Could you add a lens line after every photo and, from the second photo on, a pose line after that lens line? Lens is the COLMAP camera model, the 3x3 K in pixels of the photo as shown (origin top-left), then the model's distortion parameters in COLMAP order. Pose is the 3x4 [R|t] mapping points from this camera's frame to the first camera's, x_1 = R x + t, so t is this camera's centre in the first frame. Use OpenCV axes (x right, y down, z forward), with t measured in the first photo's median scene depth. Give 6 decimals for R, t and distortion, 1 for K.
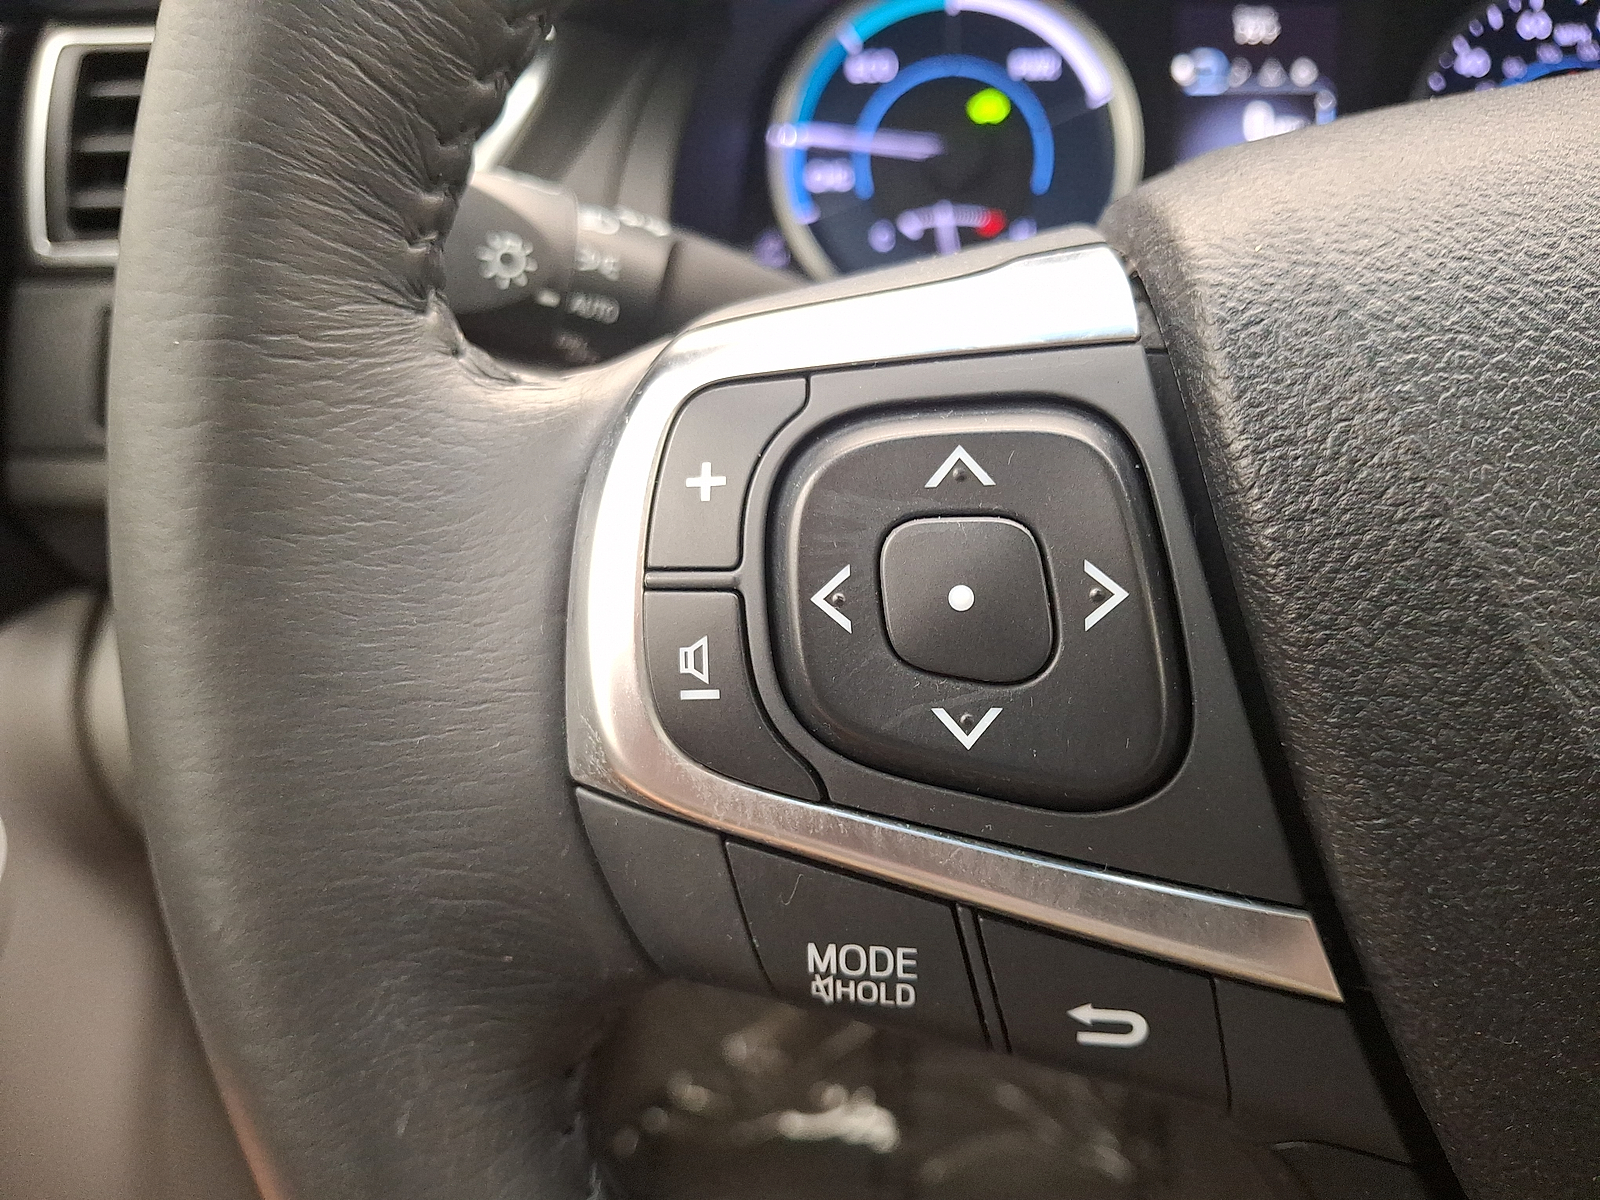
lens RADIAL K [[1216.9, 0, 795.6], [0, 1216.9, 612.2], [0, 0, 1]] dist [0.015864, -0.024965]
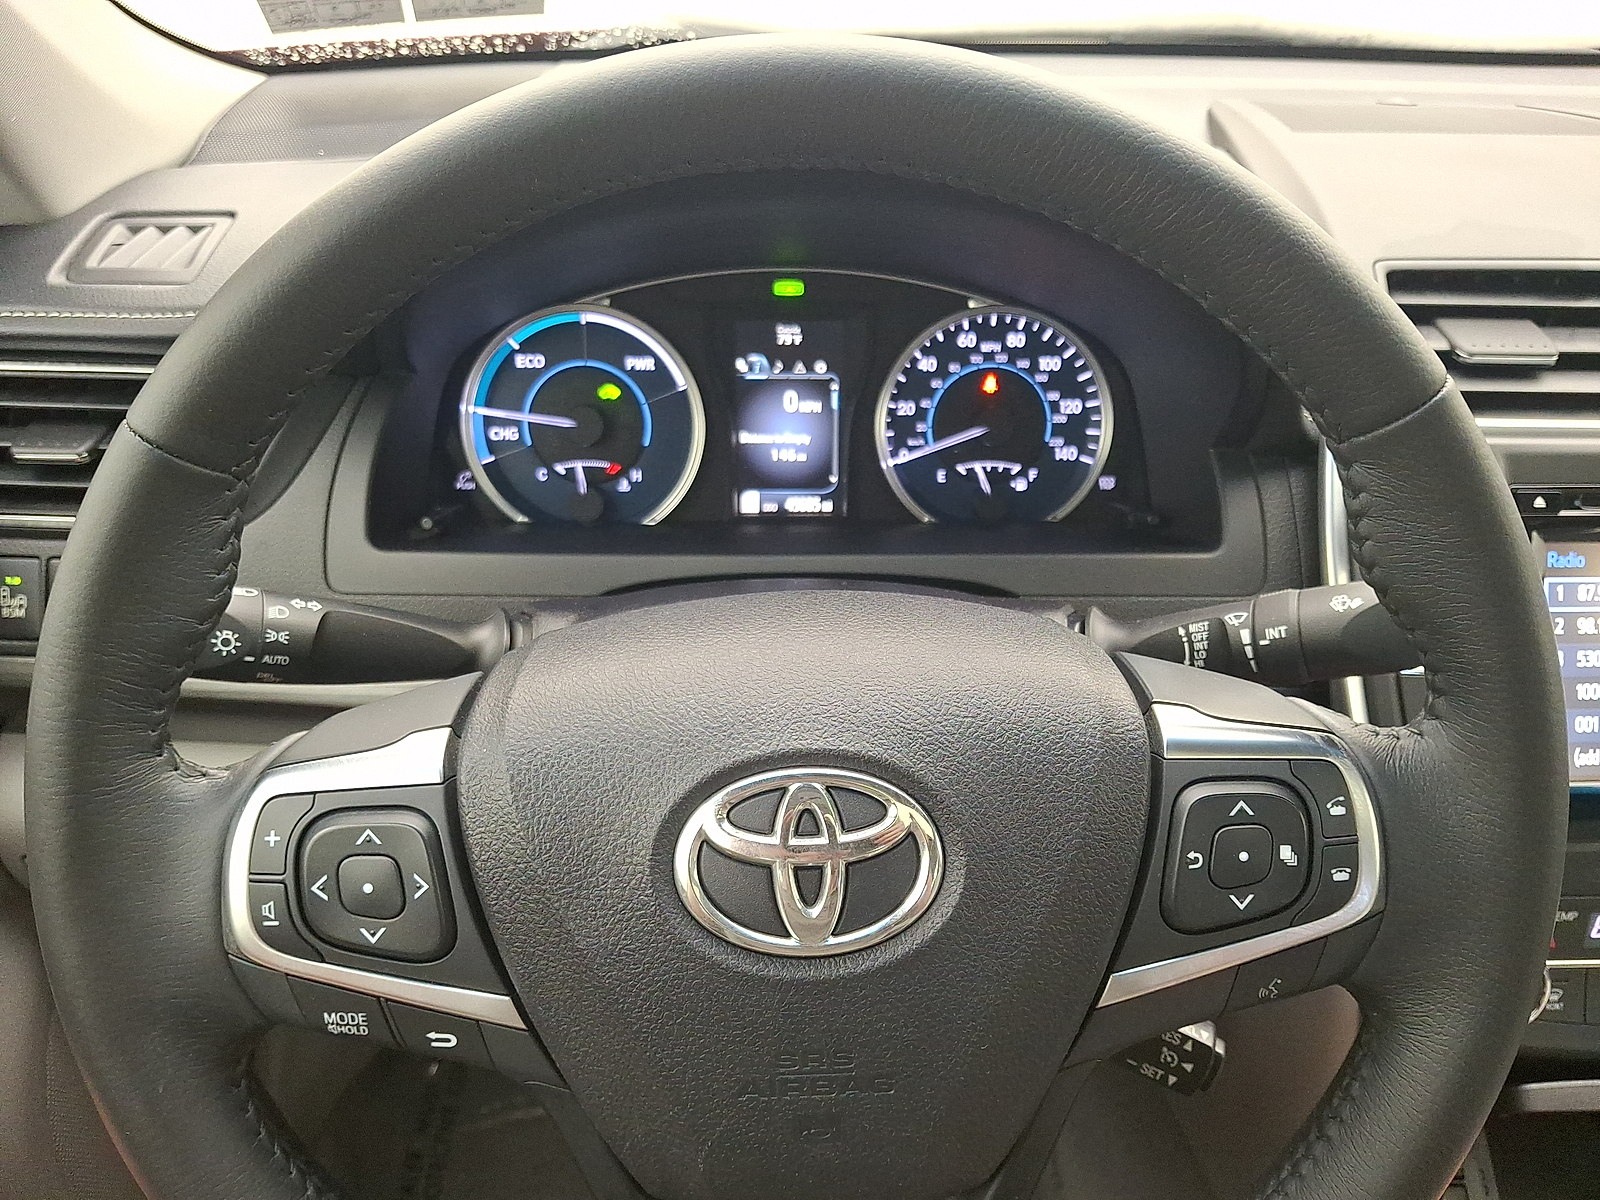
lens RADIAL K [[1216.9, 0, 811.2], [0, 1216.9, 654.5], [0, 0, 1]] dist [0.015864, -0.024965]
pose [[0.996358, -0.011579, 0.084479, 0.815460], [0.002937, 0.994809, 0.101715, -0.727651], [-0.085218, -0.101096, 0.991220, -1.537146]]
